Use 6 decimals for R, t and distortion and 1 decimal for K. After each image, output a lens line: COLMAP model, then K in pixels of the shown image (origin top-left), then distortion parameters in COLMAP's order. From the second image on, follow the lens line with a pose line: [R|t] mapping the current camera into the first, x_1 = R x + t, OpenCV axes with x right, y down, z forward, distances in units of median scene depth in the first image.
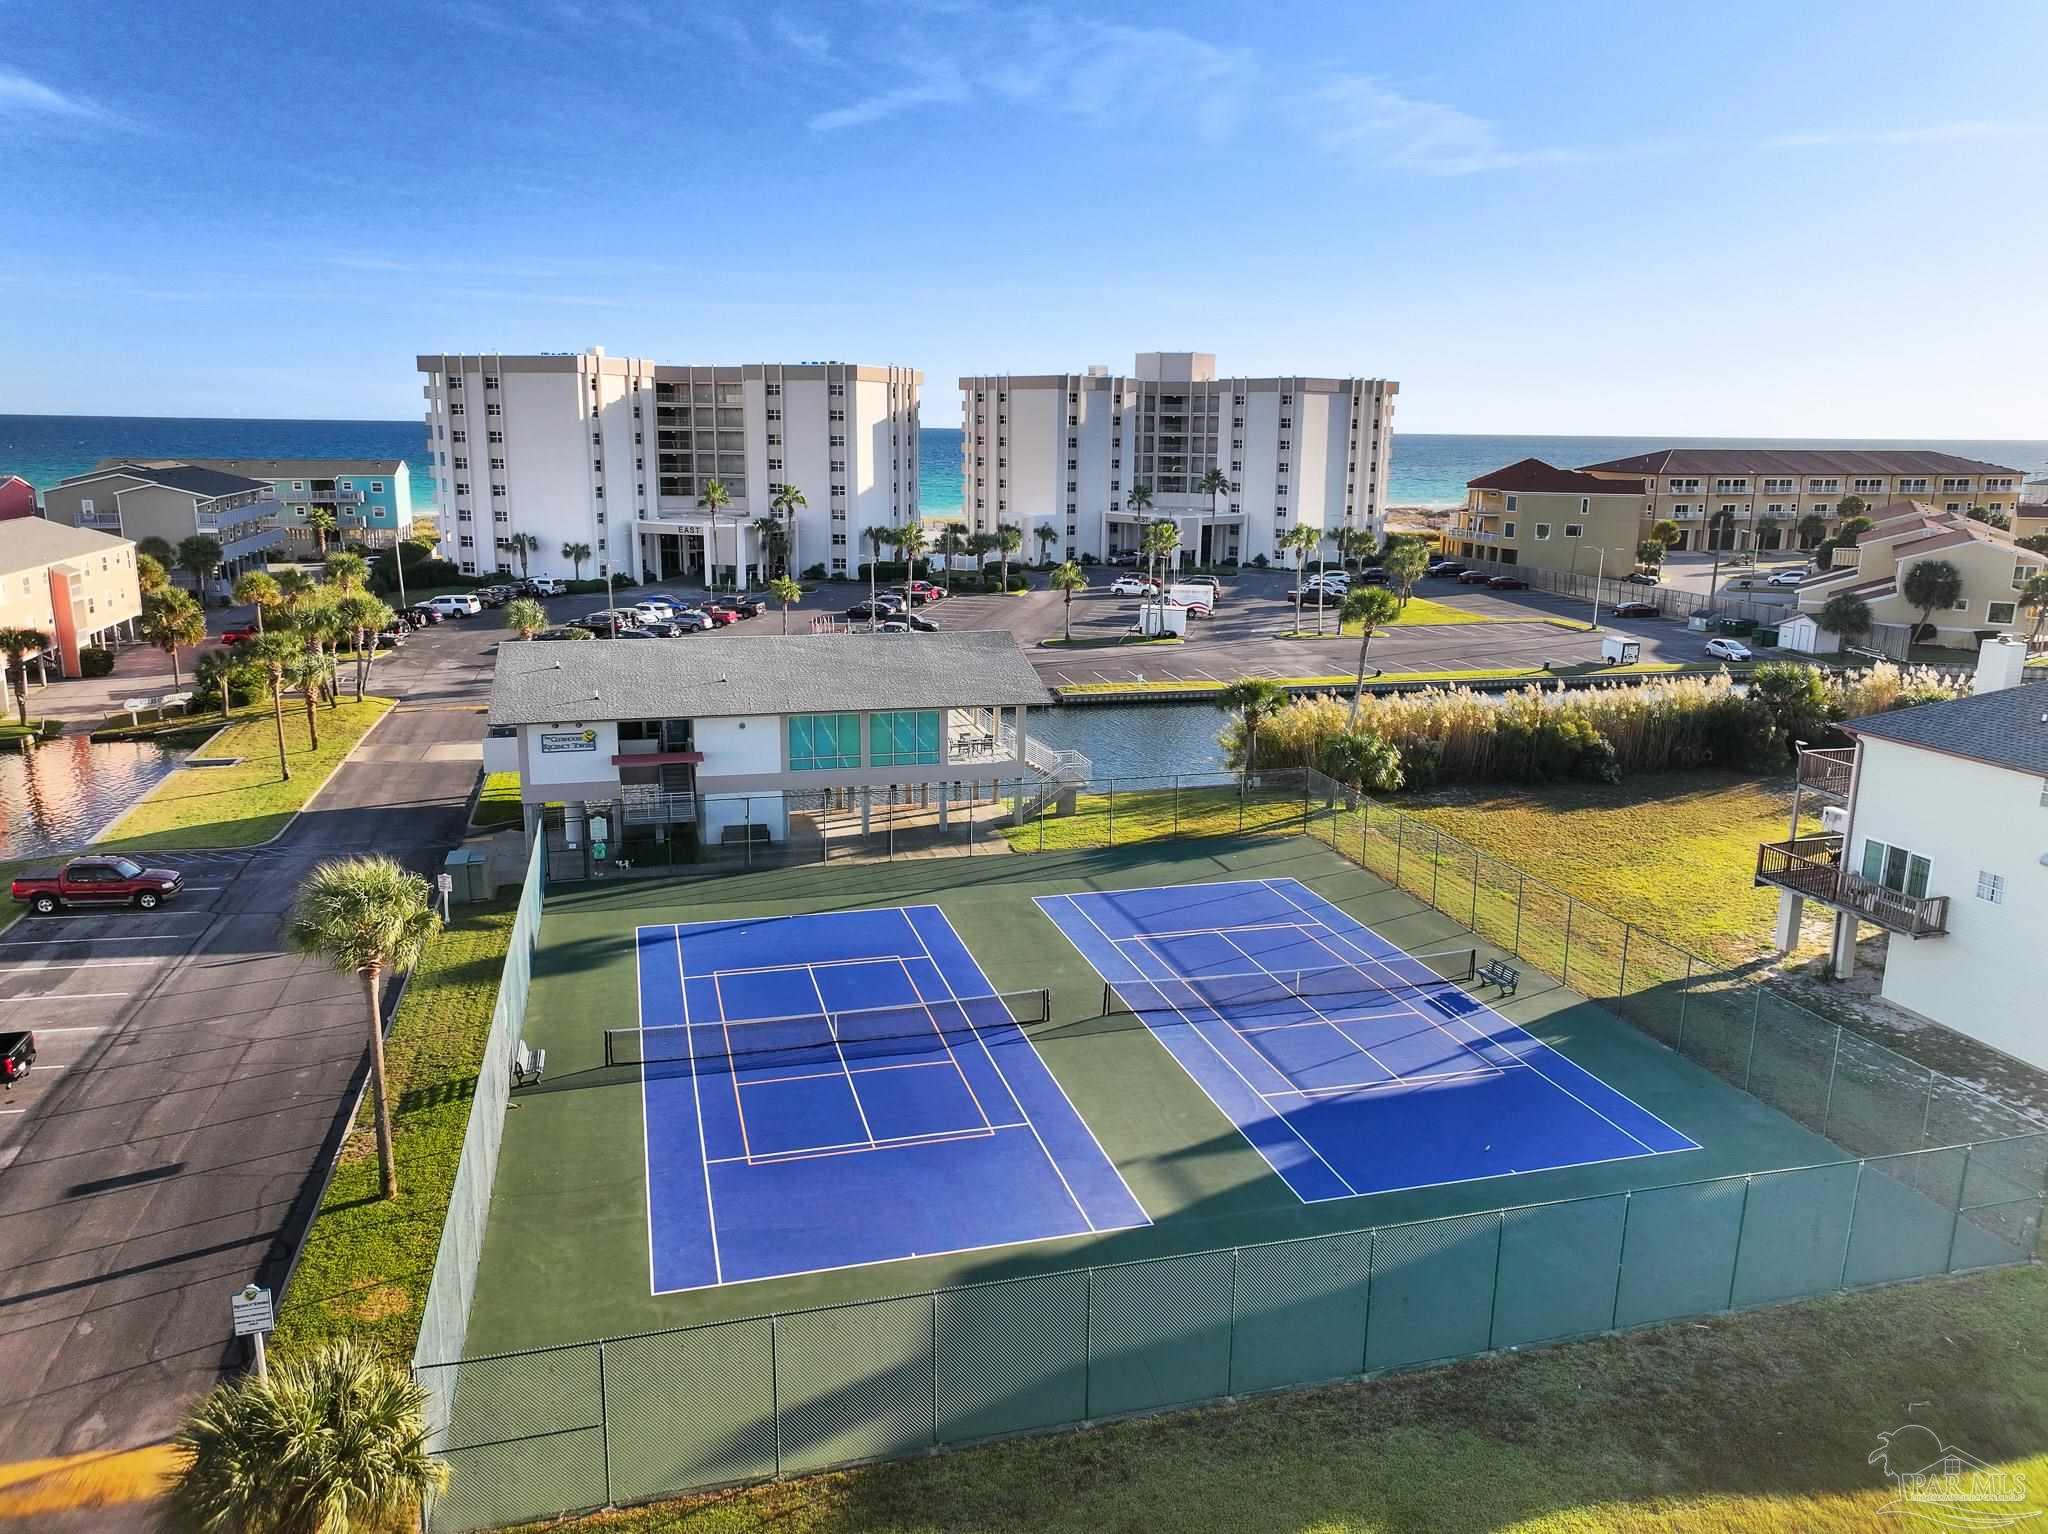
lens RADIAL K [[1433.6, 0, 1015.3], [0, 1433.6, 764.2], [0, 0, 1]] dist [0.004948, 0.002260]
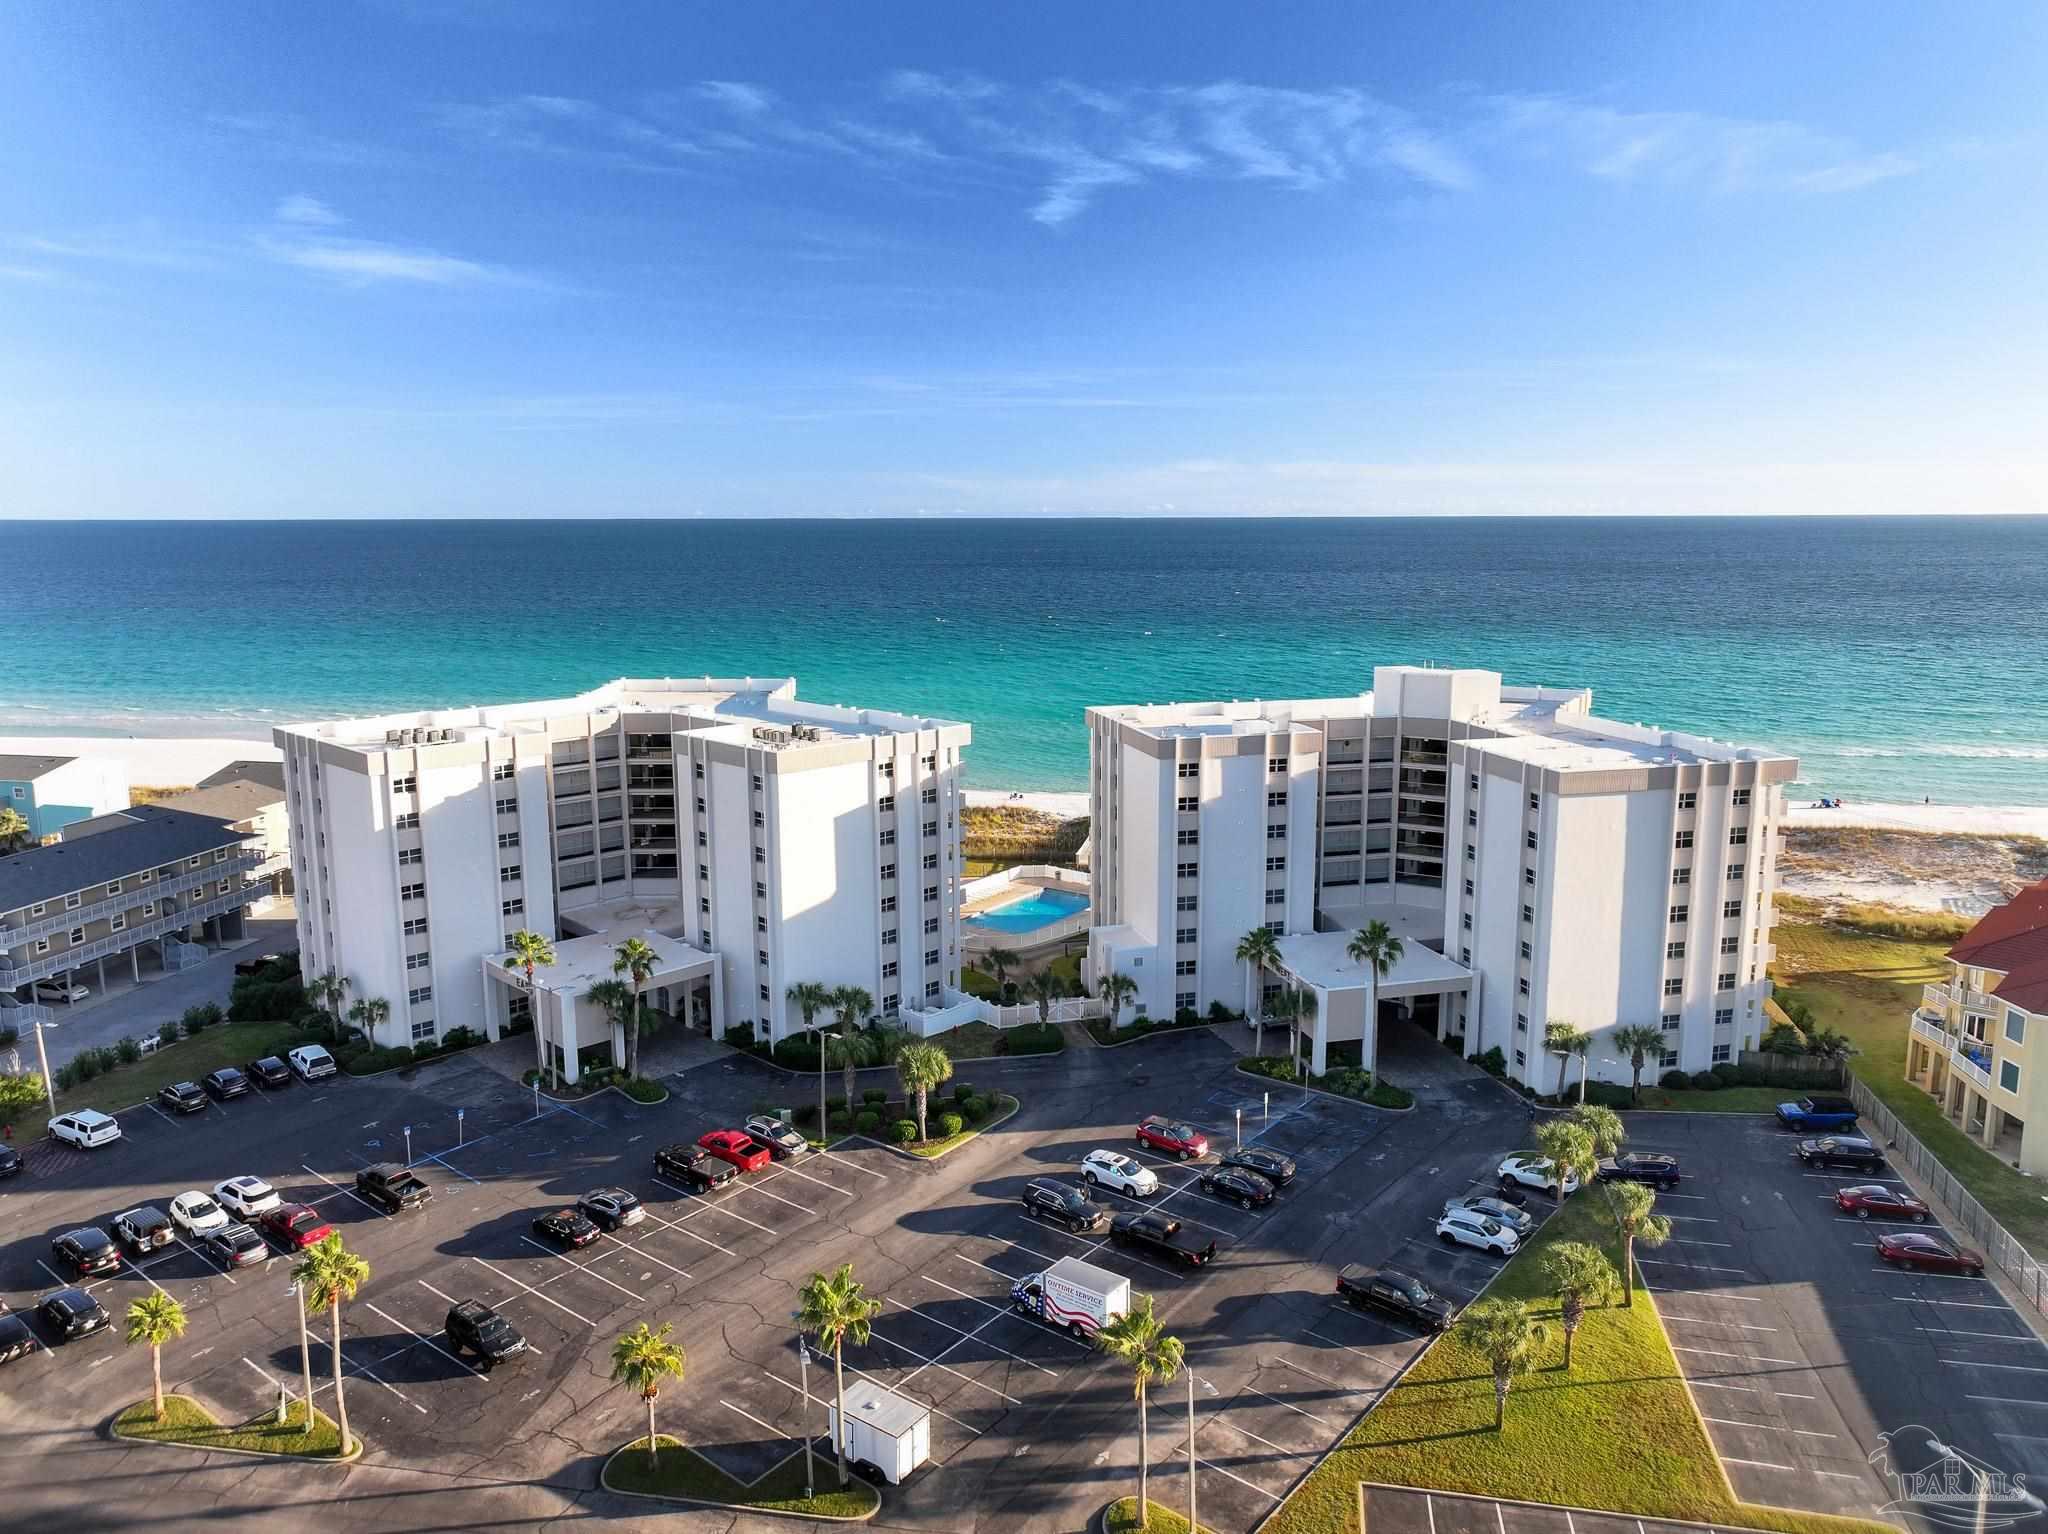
lens RADIAL K [[1433.6, 0, 1035.4], [0, 1433.6, 763.6], [0, 0, 1]] dist [0.004948, 0.002260]
pose [[0.898474, 0.060783, -0.434799, 0.256379], [-0.086426, 0.995478, -0.039429, -0.228116], [0.430436, 0.073004, 0.899664, 0.400723]]
